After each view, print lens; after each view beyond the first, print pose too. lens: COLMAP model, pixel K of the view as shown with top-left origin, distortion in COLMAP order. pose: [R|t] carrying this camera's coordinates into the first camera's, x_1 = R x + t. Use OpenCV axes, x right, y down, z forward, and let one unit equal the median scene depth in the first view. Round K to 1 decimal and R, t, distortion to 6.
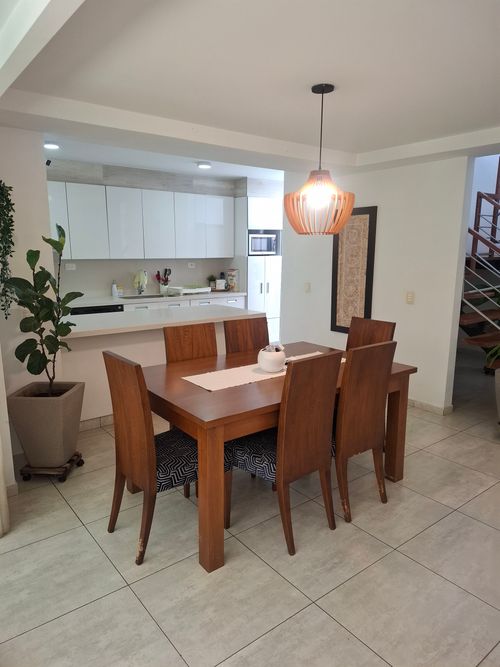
lens RADIAL K [[461.4, 0, 250.0], [0, 461.4, 333.5], [0, 0, 1]] dist [0.115279, -0.153039]
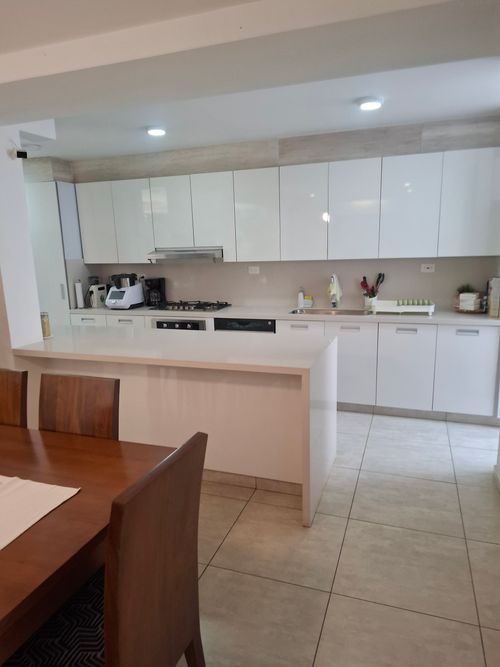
lens RADIAL K [[461.4, 0, 250.0], [0, 461.4, 333.5], [0, 0, 1]] dist [0.115279, -0.153039]
pose [[0.546505, 0.133550, -0.826738, 0.333947], [-0.127444, 0.988967, 0.075511, -0.090584], [0.827701, 0.064096, 0.557496, 0.529534]]
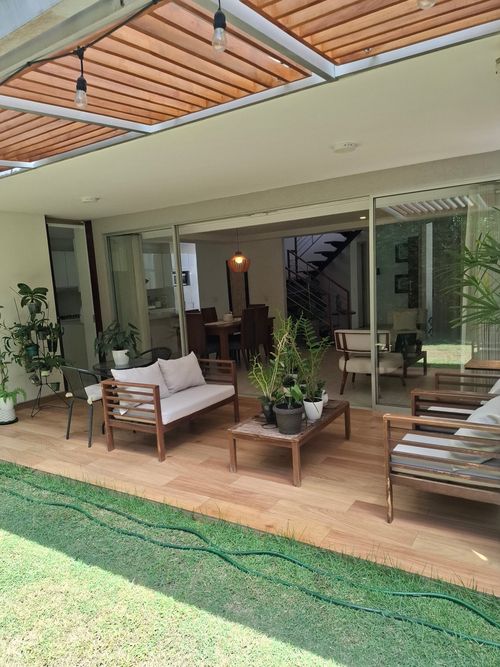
lens RADIAL K [[451.3, 0, 257.7], [0, 451.3, 340.2], [0, 0, 1]] dist [0.116107, -0.132212]
pose [[0.934259, -0.103342, 0.341293, -0.360339], [0.122519, 0.991847, -0.035058, 0.152306], [-0.334887, 0.074568, 0.939303, -0.797269]]
